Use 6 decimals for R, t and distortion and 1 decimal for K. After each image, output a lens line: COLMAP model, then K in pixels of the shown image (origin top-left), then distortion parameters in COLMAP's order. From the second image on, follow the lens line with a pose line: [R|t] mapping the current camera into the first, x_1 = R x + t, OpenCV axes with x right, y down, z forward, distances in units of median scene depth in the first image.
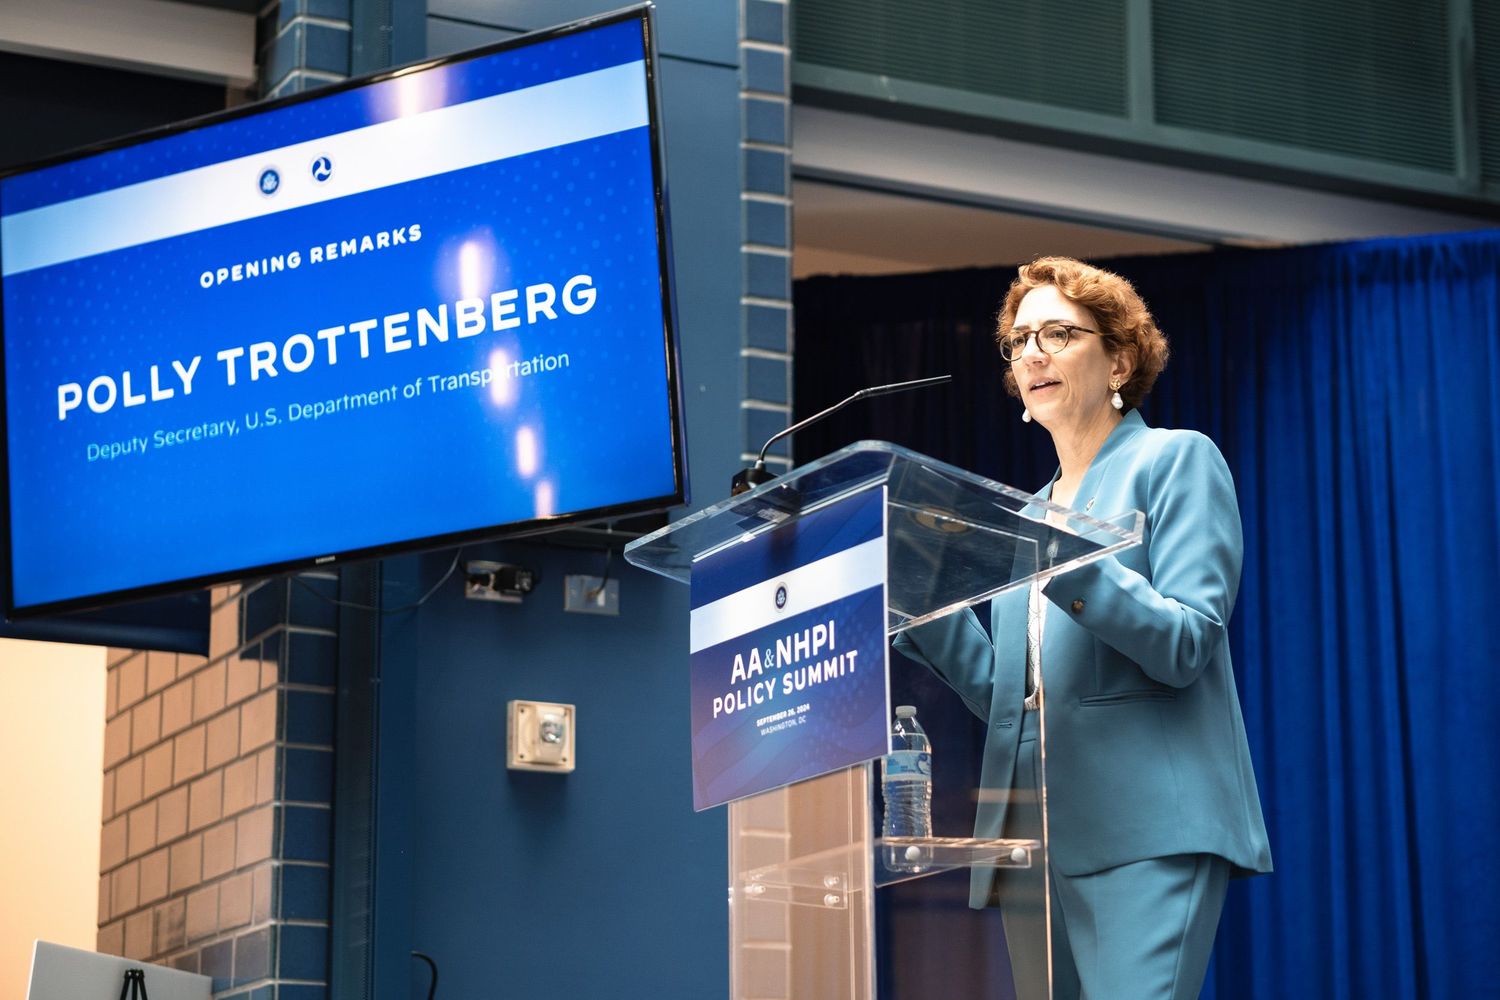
lens RADIAL K [[3642.8, 0, 700.2], [0, 3642.8, 508.5], [0, 0, 1]] dist [0.062270, 0.000000]
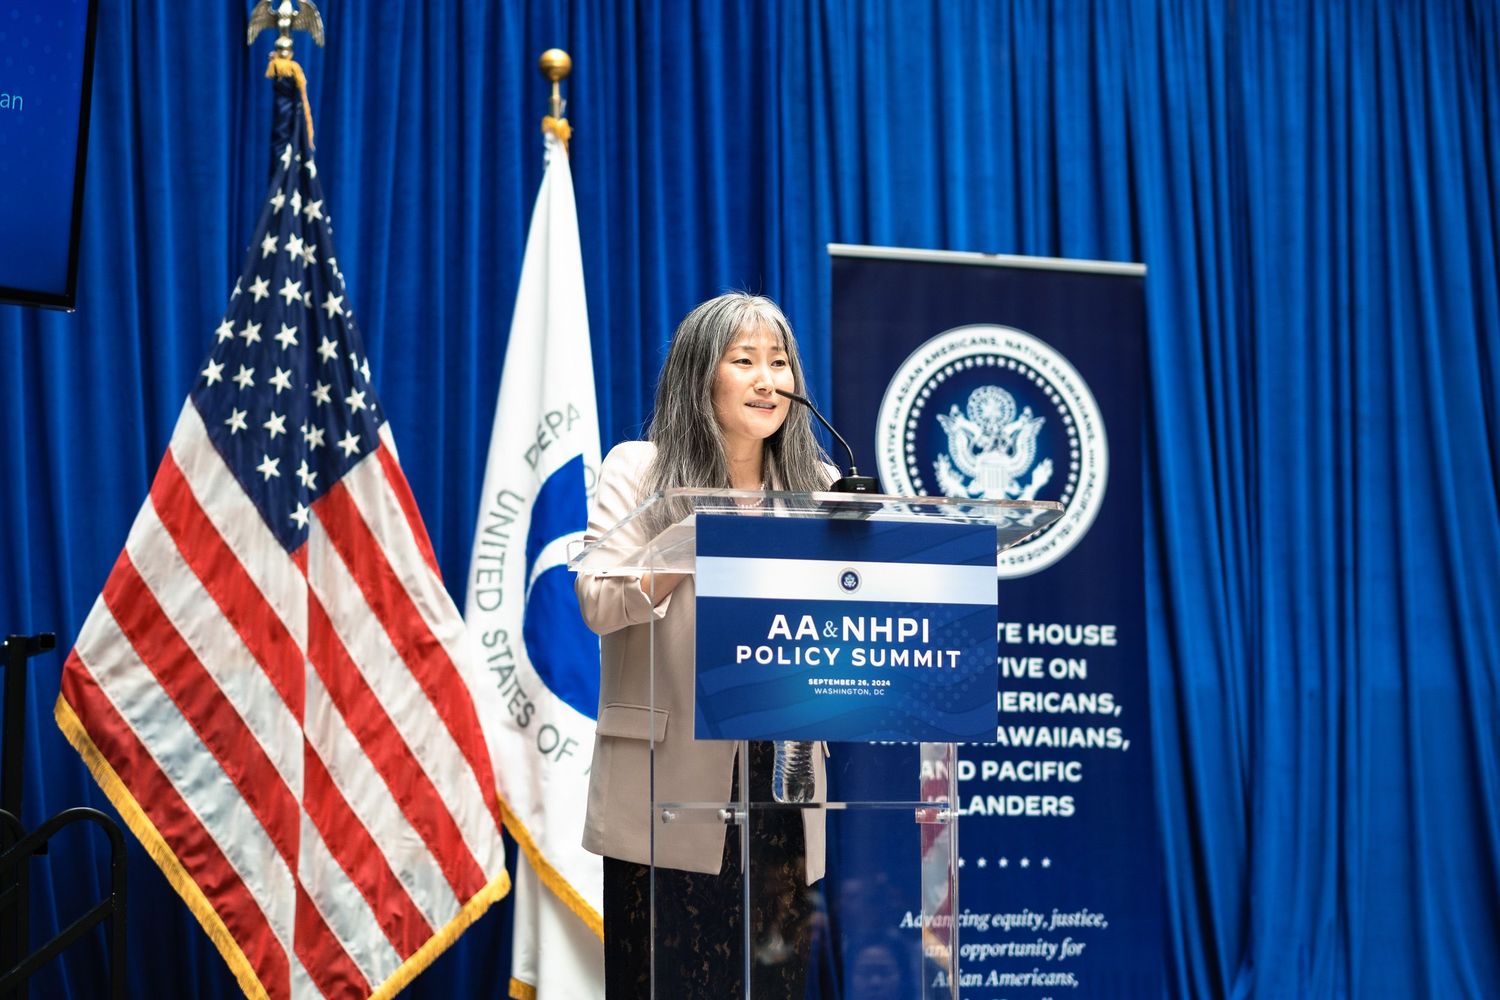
lens RADIAL K [[3642.8, 0, 739.3], [0, 3642.8, 505.8], [0, 0, 1]] dist [0.062270, 0.000000]
pose [[0.095888, 0.092371, 0.991097, -1.130598], [-0.236170, 0.969365, -0.067496, 0.087297], [-0.966969, -0.227595, 0.114766, 0.890241]]
